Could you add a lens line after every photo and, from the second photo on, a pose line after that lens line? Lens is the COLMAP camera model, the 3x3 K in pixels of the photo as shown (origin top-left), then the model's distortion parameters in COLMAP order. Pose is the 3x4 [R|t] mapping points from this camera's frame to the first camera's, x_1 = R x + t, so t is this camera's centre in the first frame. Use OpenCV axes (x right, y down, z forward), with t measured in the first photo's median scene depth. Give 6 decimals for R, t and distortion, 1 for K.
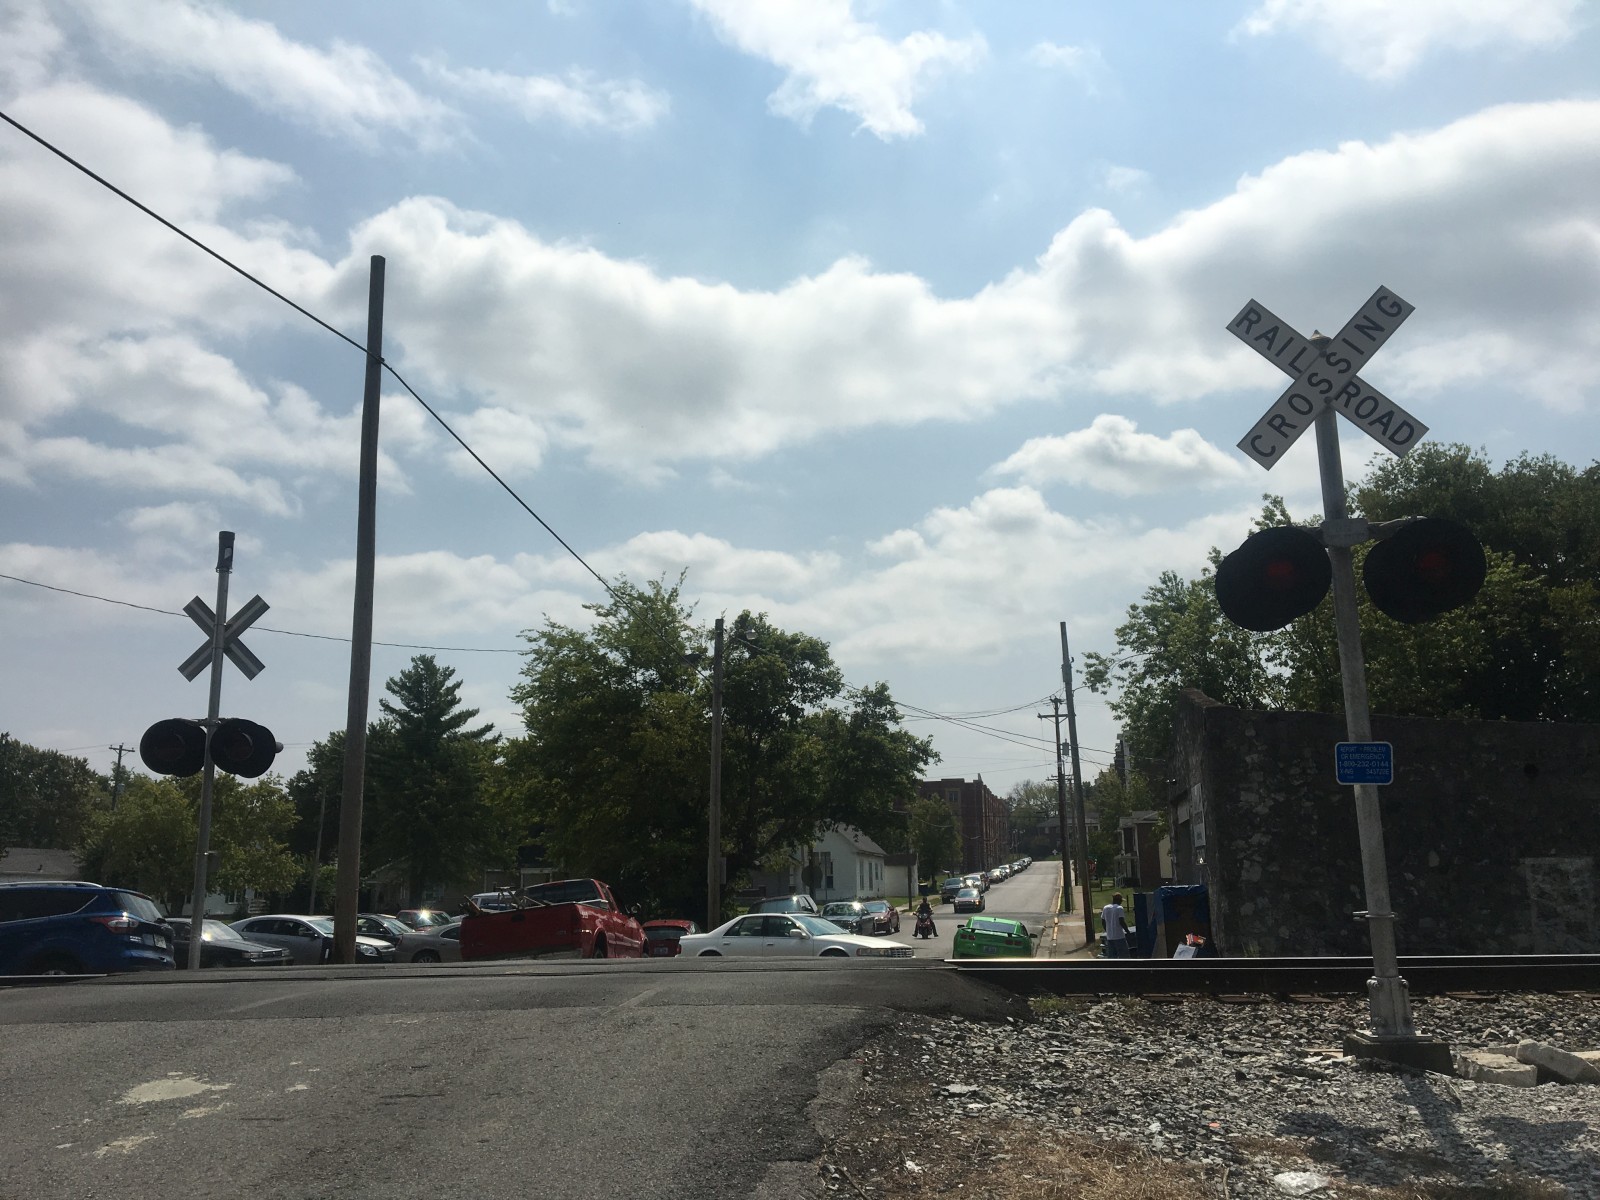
lens RADIAL K [[1324.7, 0, 785.5], [0, 1324.7, 609.2], [0, 0, 1]] dist [0.089273, -0.147468]
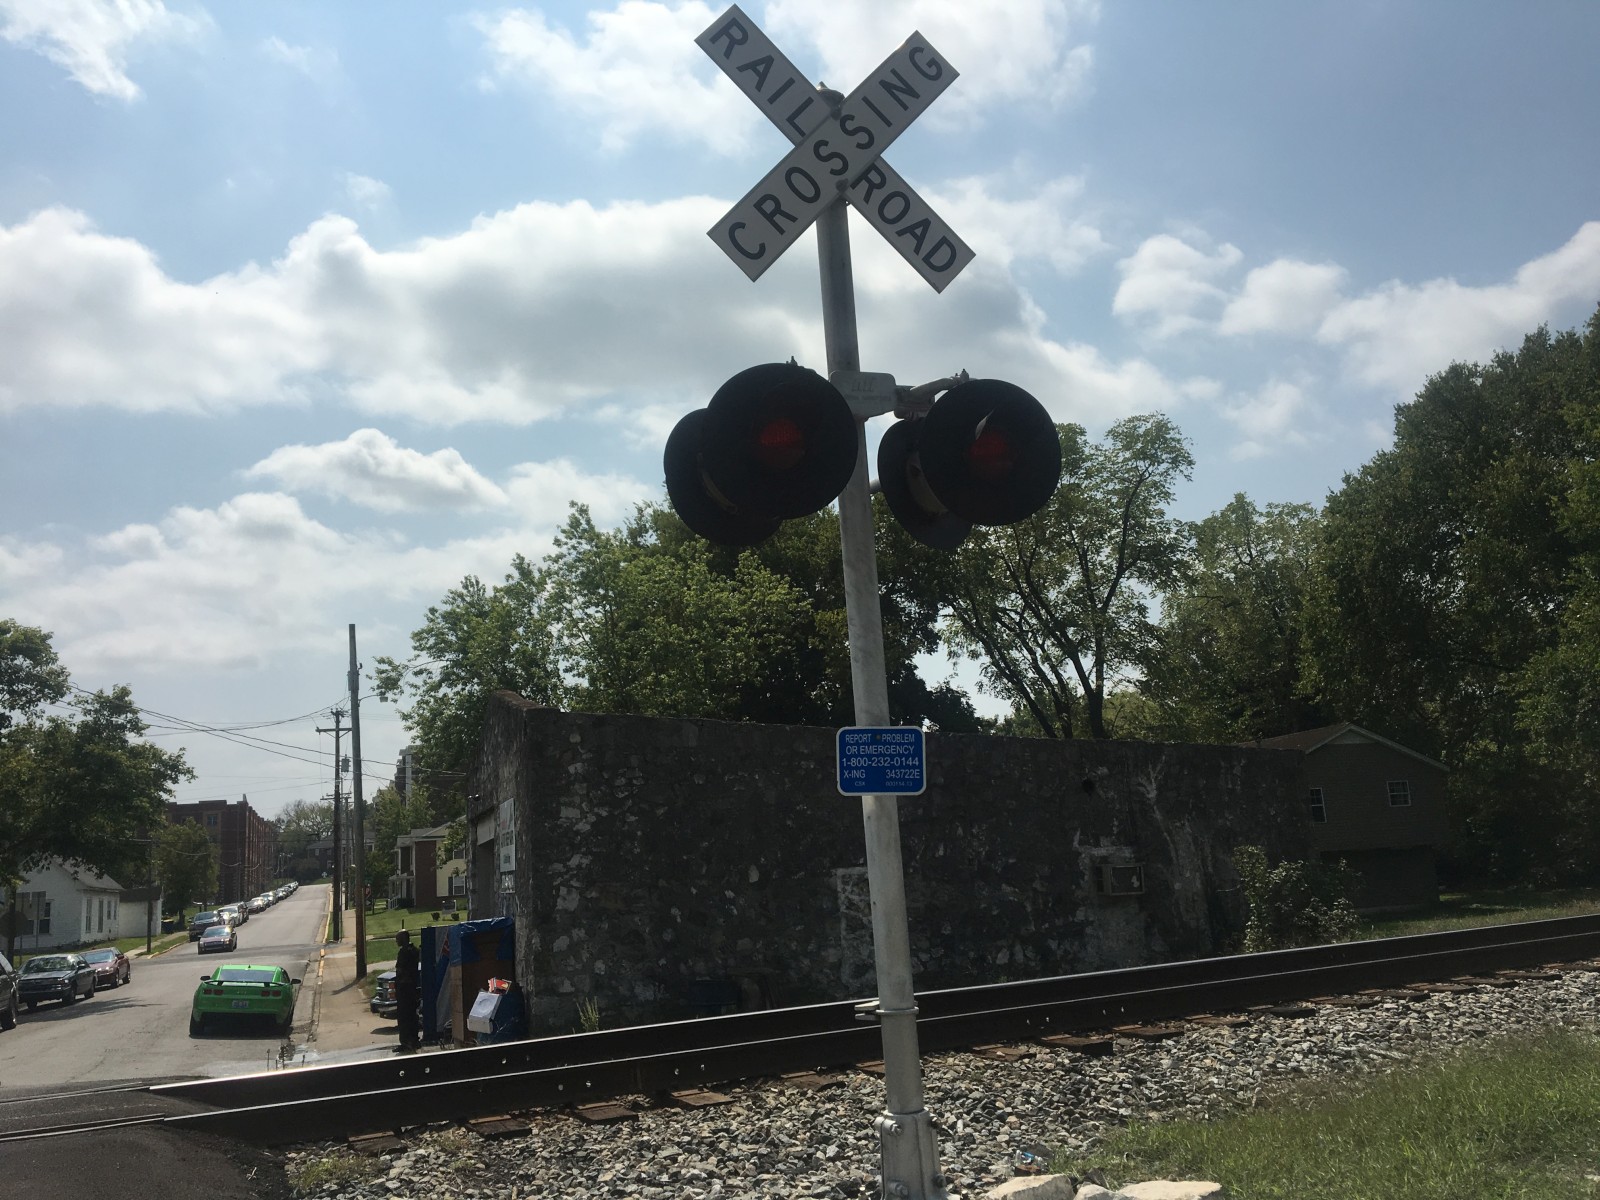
lens RADIAL K [[1324.7, 0, 785.5], [0, 1324.7, 609.2], [0, 0, 1]] dist [0.089273, -0.147468]
pose [[0.865780, 0.053180, 0.497590, 0.012483], [-0.047123, 0.998583, -0.024733, 0.009322], [-0.498201, -0.002035, 0.867059, 0.073201]]
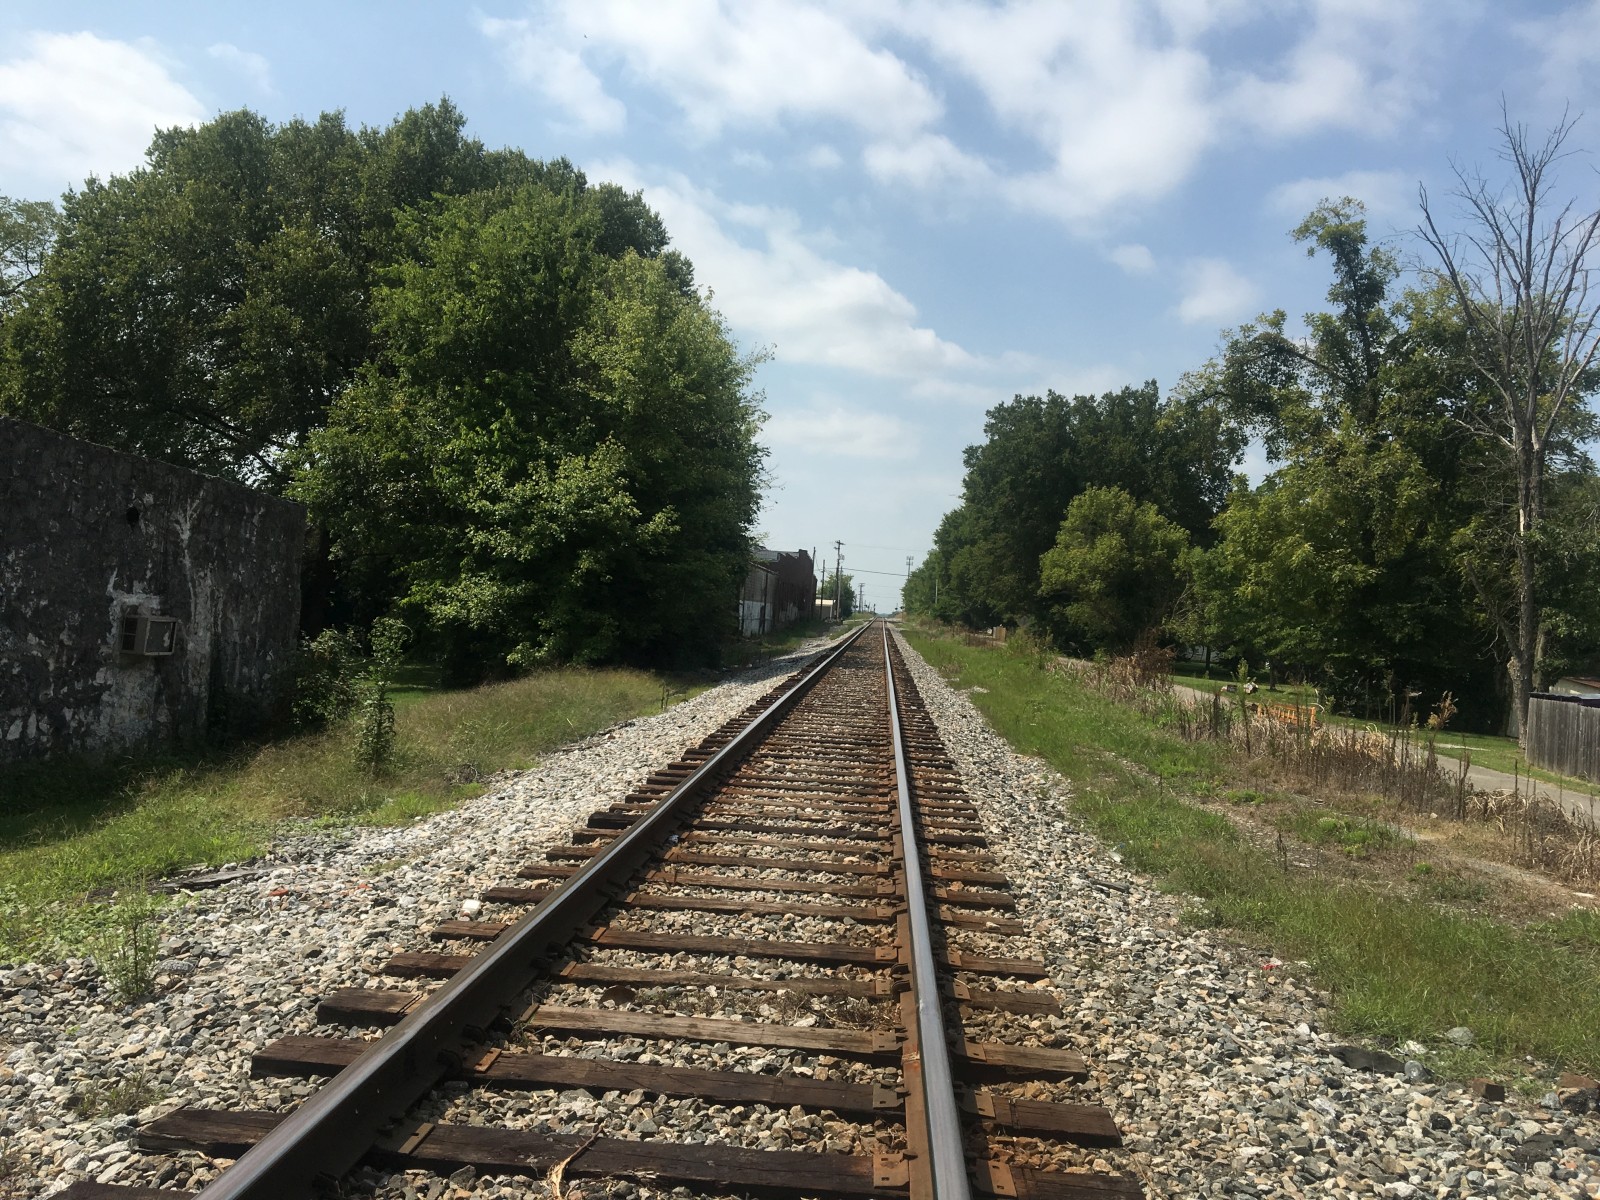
lens RADIAL K [[1324.7, 0, 785.5], [0, 1324.7, 609.2], [0, 0, 1]] dist [0.089273, -0.147468]
pose [[0.023209, 0.012560, 0.999652, -0.013618], [-0.254759, 0.966984, -0.006235, 0.032827], [-0.966726, -0.254526, 0.025643, 0.216763]]
